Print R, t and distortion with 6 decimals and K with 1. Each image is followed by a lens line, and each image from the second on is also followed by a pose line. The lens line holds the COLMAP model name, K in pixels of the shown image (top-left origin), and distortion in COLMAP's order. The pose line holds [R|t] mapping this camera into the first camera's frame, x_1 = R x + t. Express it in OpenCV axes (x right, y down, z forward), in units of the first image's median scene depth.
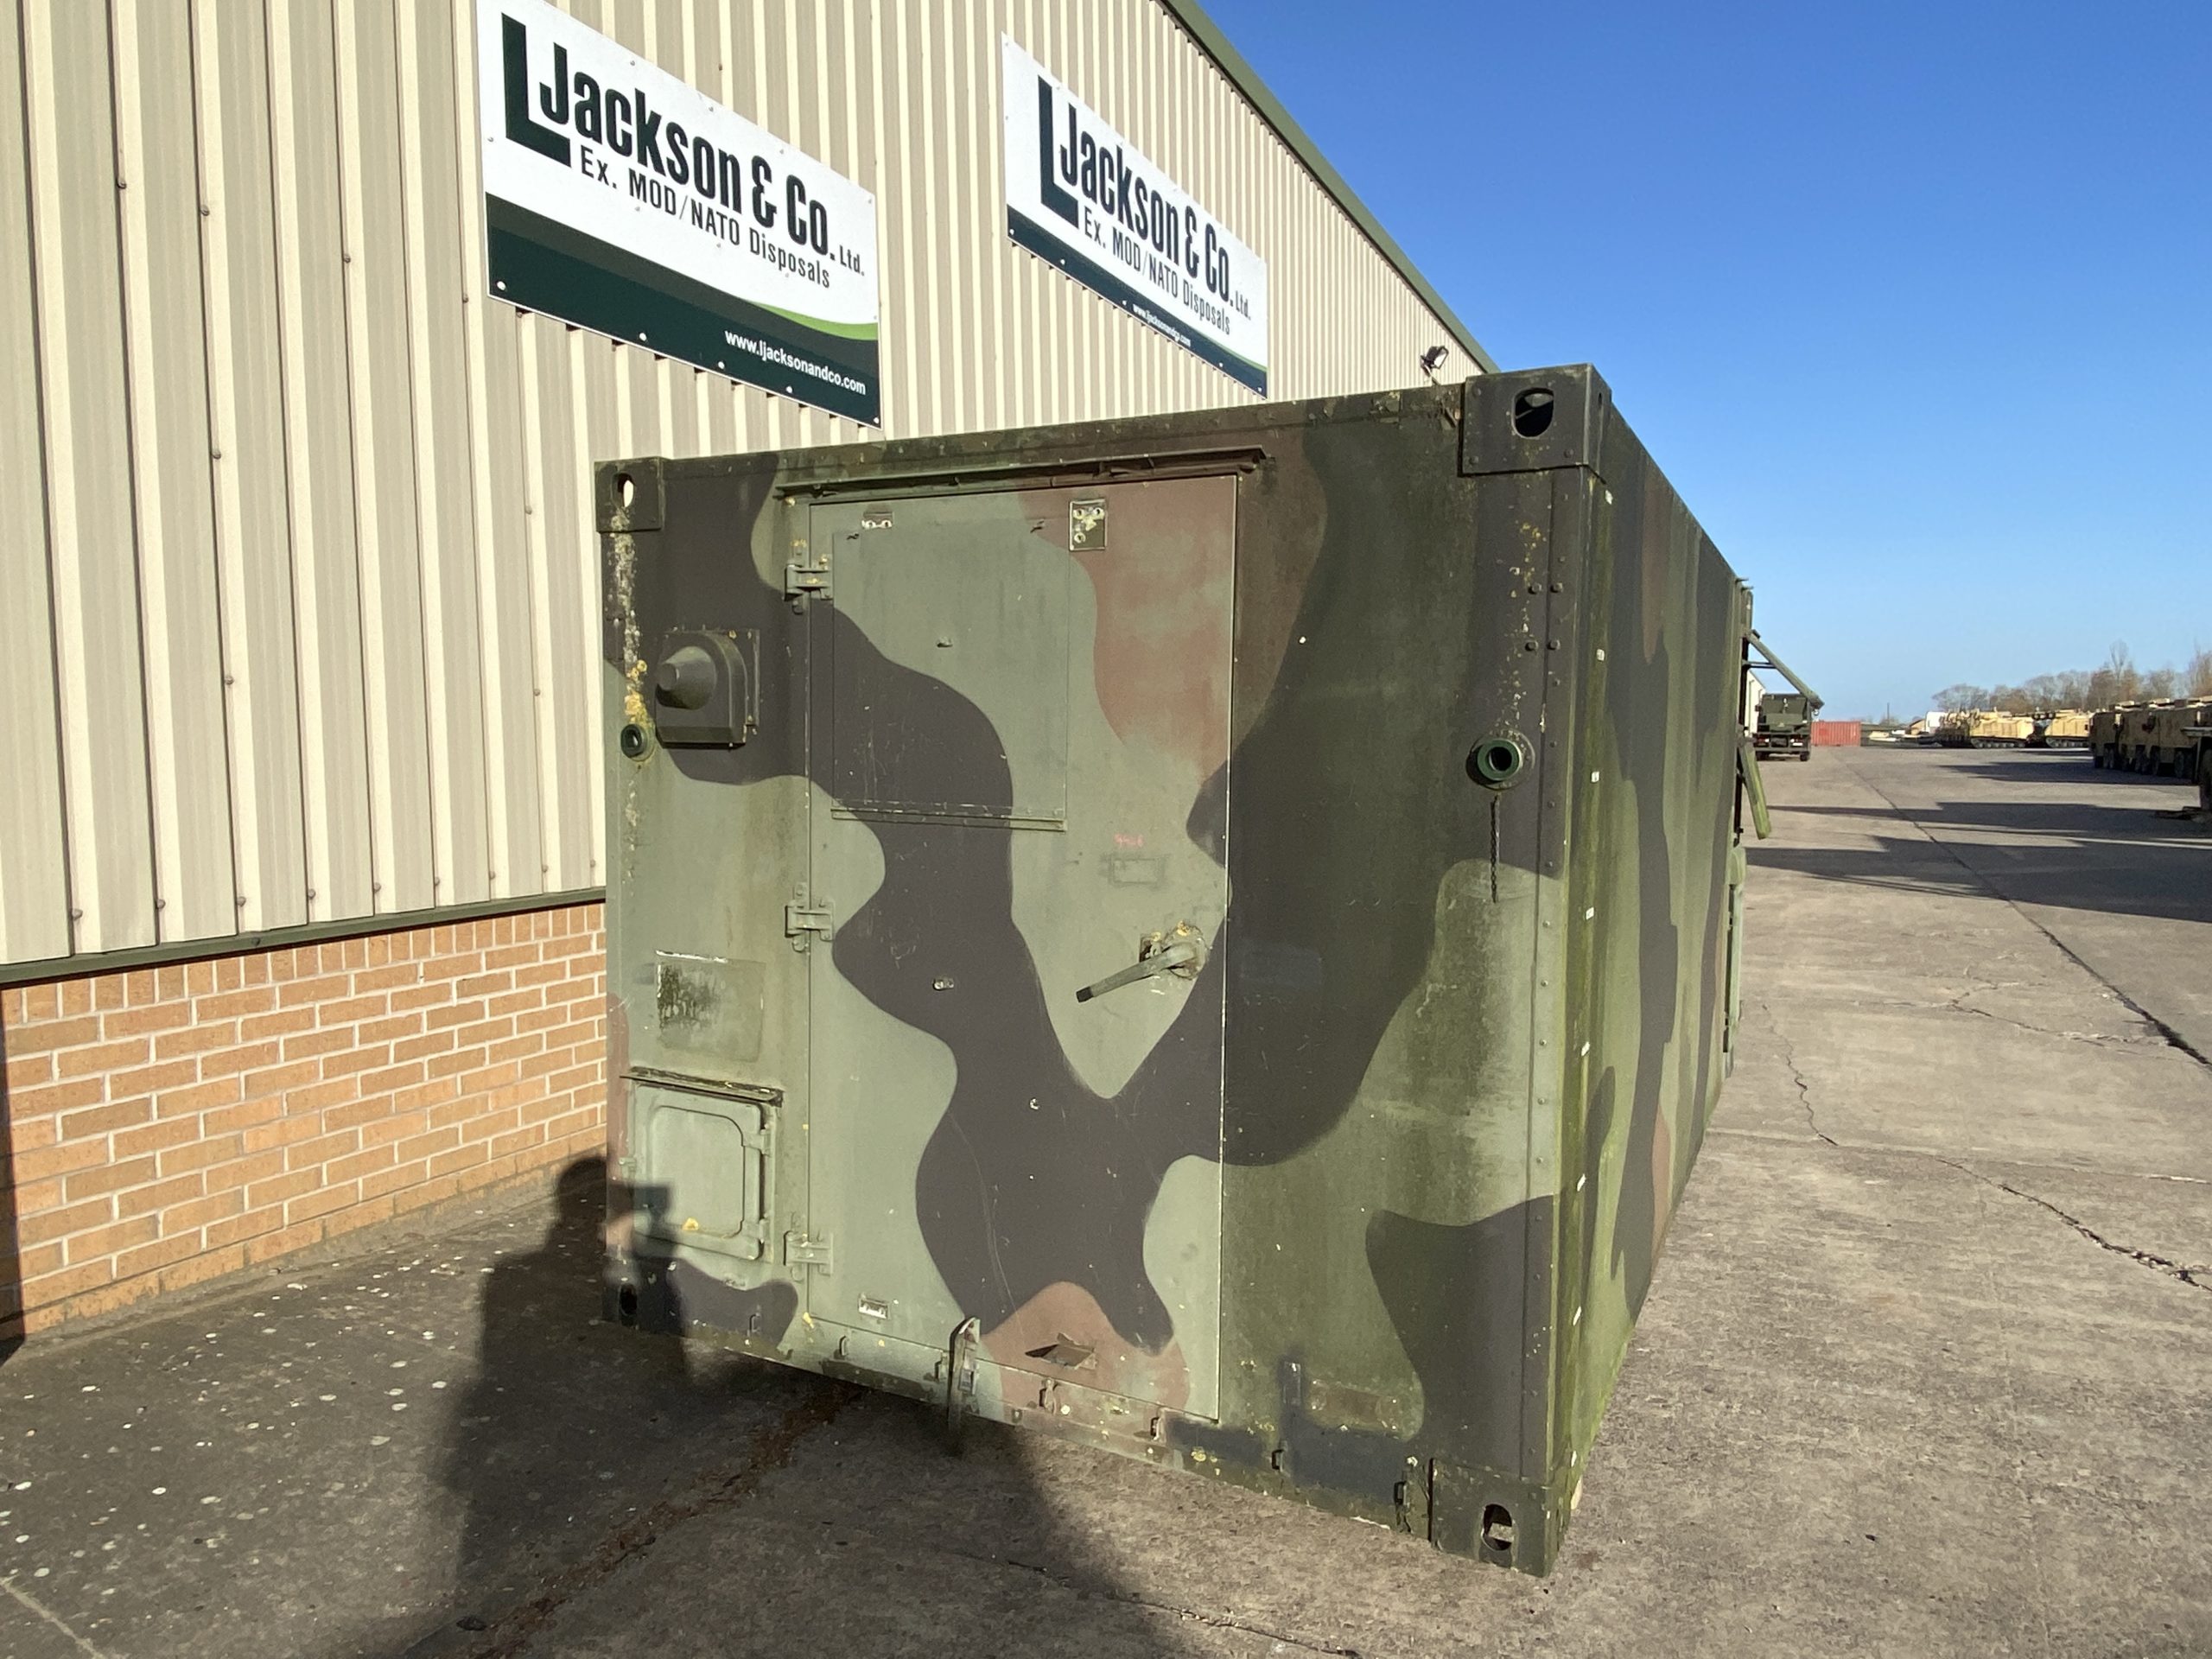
lens RADIAL K [[1422.7, 0, 1104.2], [0, 1422.7, 858.3], [0, 0, 1]] dist [0.043958, -0.052296]
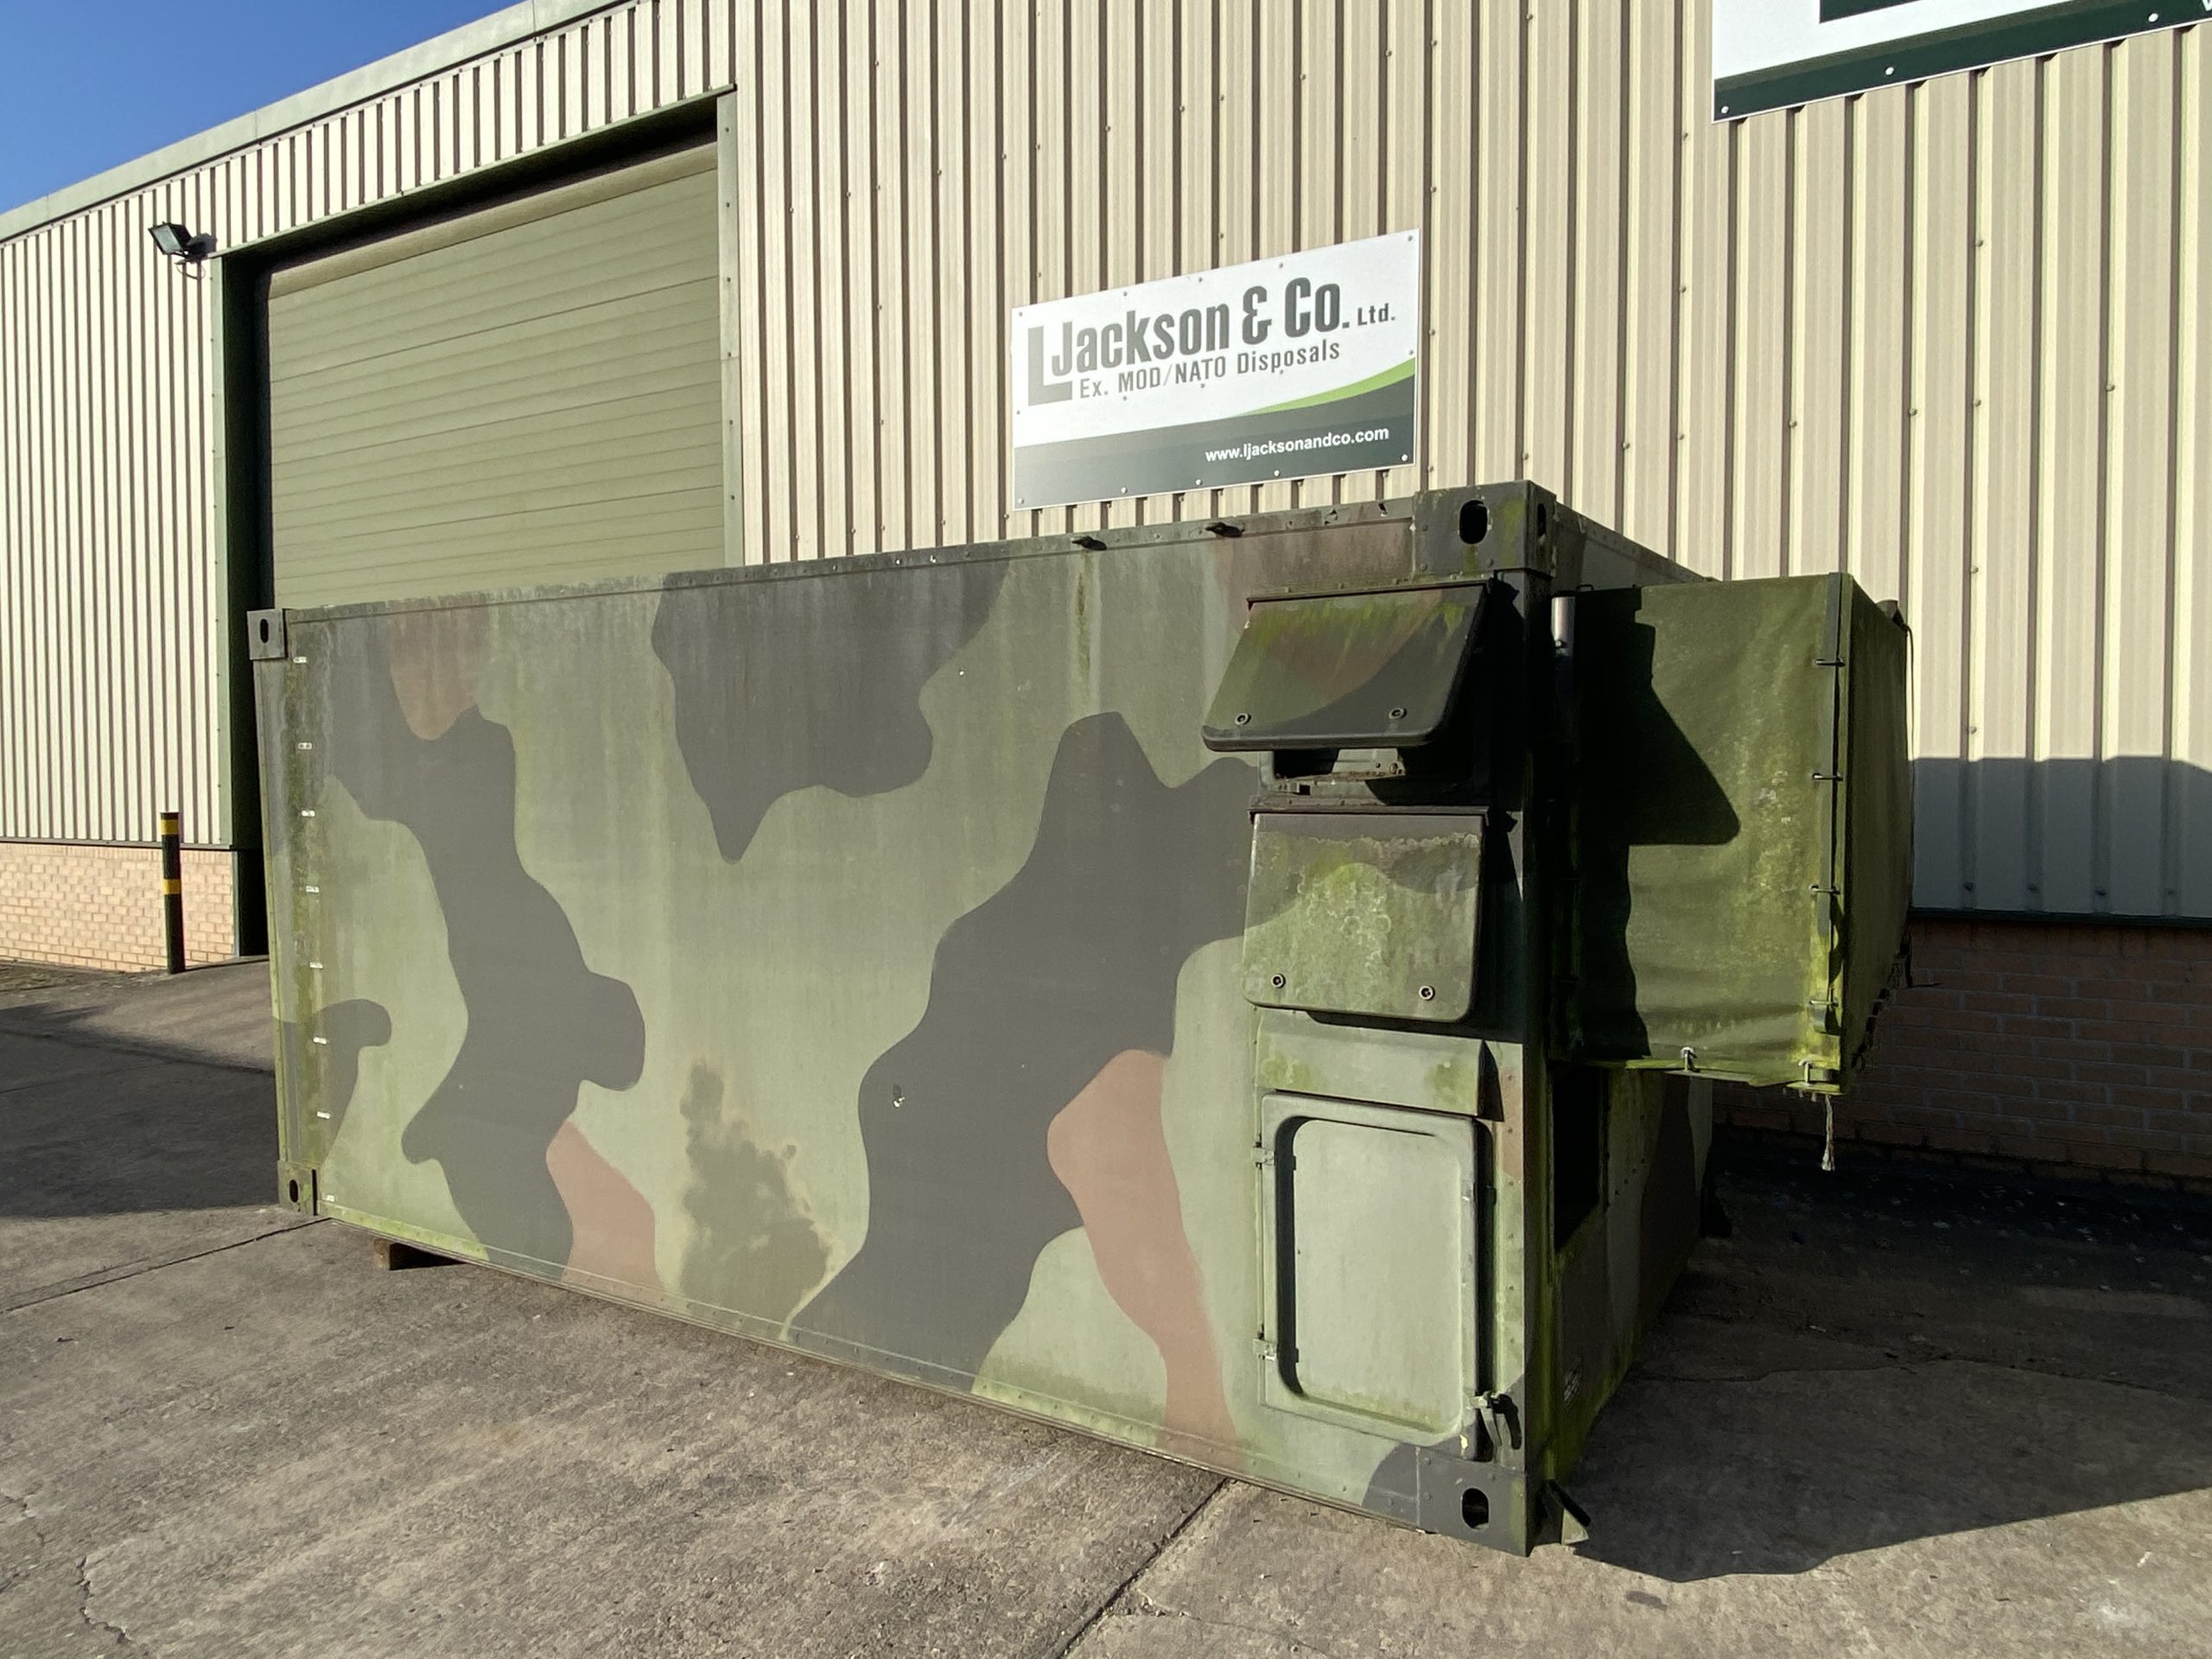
lens RADIAL K [[1417.2, 0, 1107.6], [0, 1417.2, 861.2], [0, 0, 1]] dist [0.046902, -0.054370]
pose [[-0.065746, 0.072898, -0.995170, 1.537478], [-0.073436, 0.994270, 0.077683, -0.159576], [0.995130, 0.078189, -0.060016, 1.562445]]
